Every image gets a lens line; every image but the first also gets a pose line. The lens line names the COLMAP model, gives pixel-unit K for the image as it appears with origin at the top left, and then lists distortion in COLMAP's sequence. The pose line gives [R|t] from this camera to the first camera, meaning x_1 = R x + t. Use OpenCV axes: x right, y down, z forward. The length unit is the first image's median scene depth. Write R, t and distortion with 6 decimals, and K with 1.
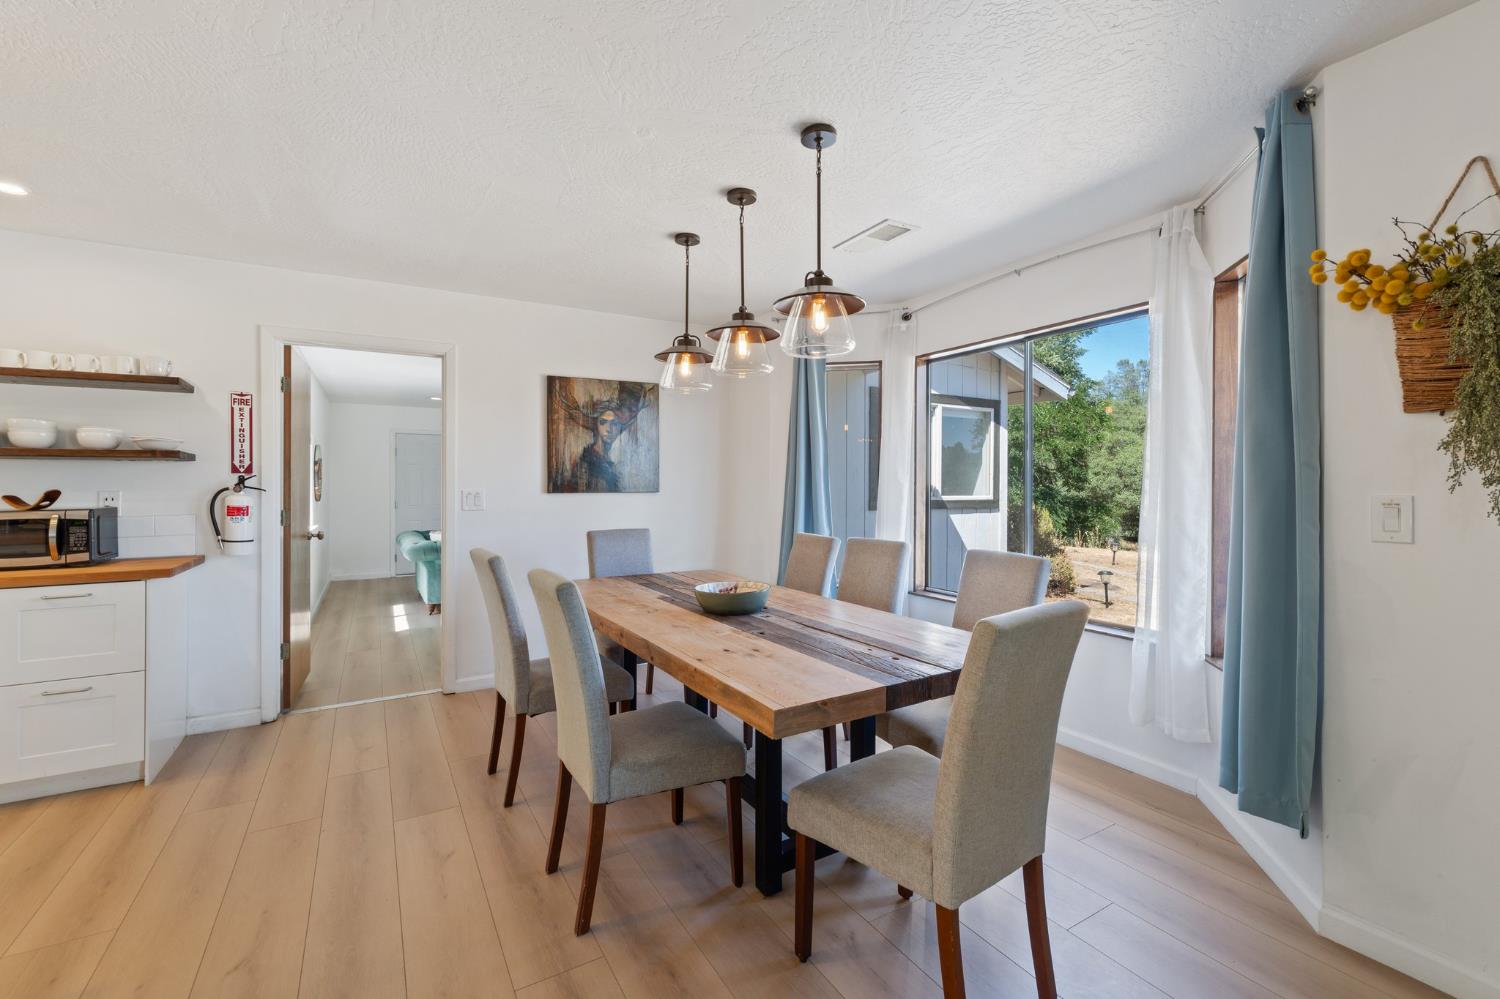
lens RADIAL K [[634.0, 0, 739.1], [0, 634.0, 485.4], [0, 0, 1]] dist [0.006991, -0.000628]
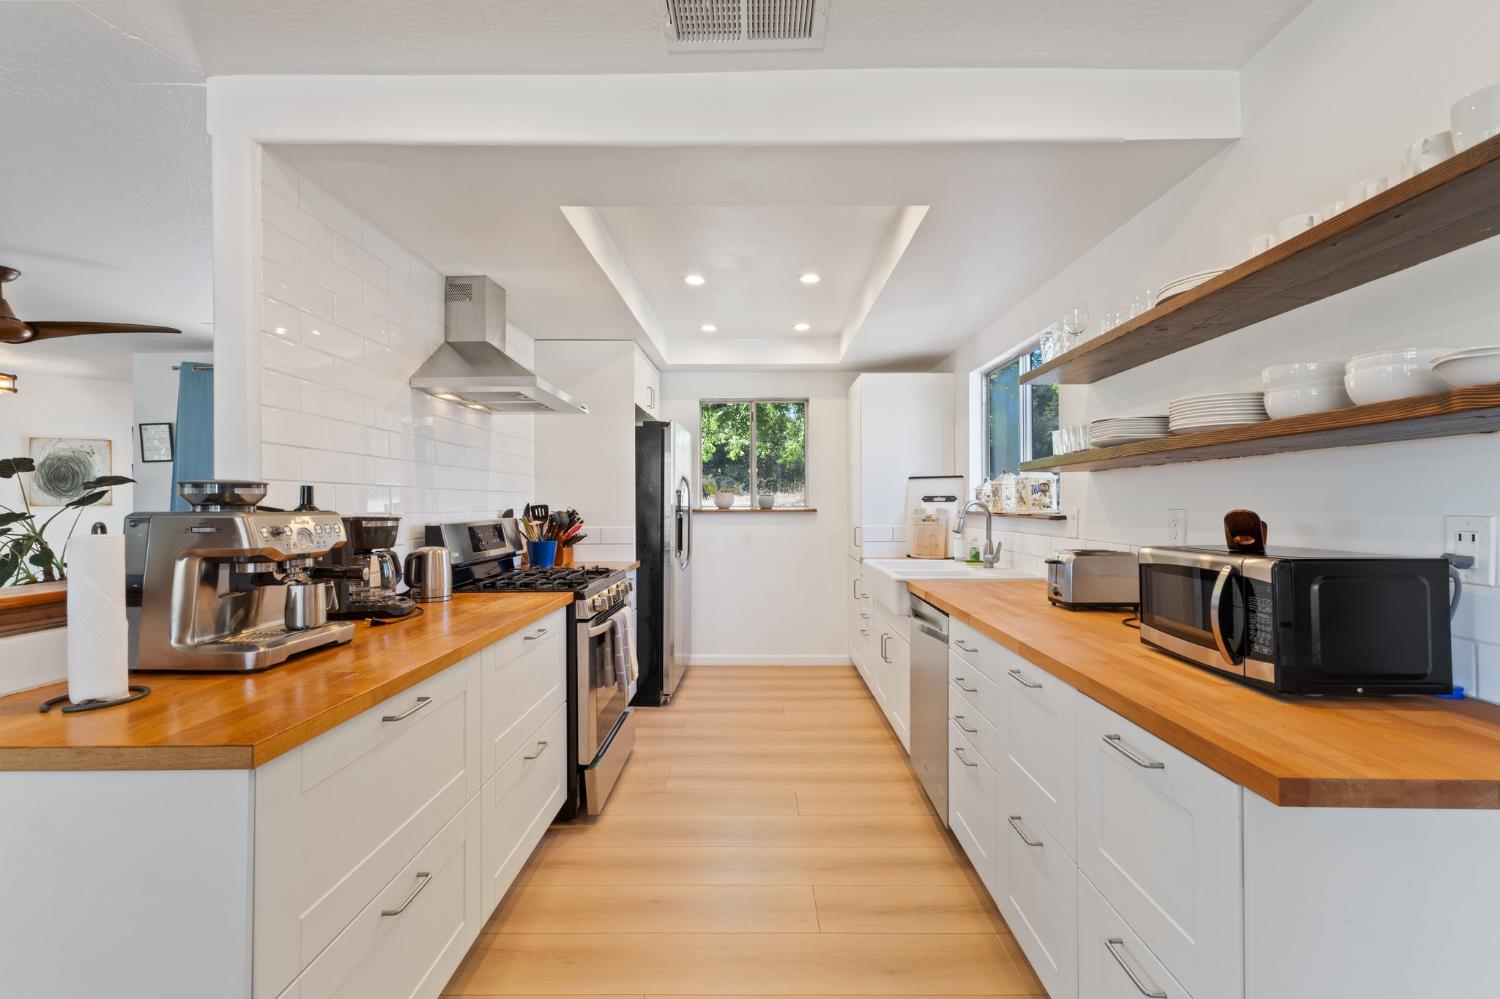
lens RADIAL K [[634.0, 0, 741.1], [0, 634.0, 495.4], [0, 0, 1]] dist [0.006991, -0.000628]
pose [[-0.516778, -0.006263, -0.856096, -0.492951], [-0.000976, 0.999977, -0.006726, -0.000355], [0.856119, -0.002640, -0.516772, 0.924208]]
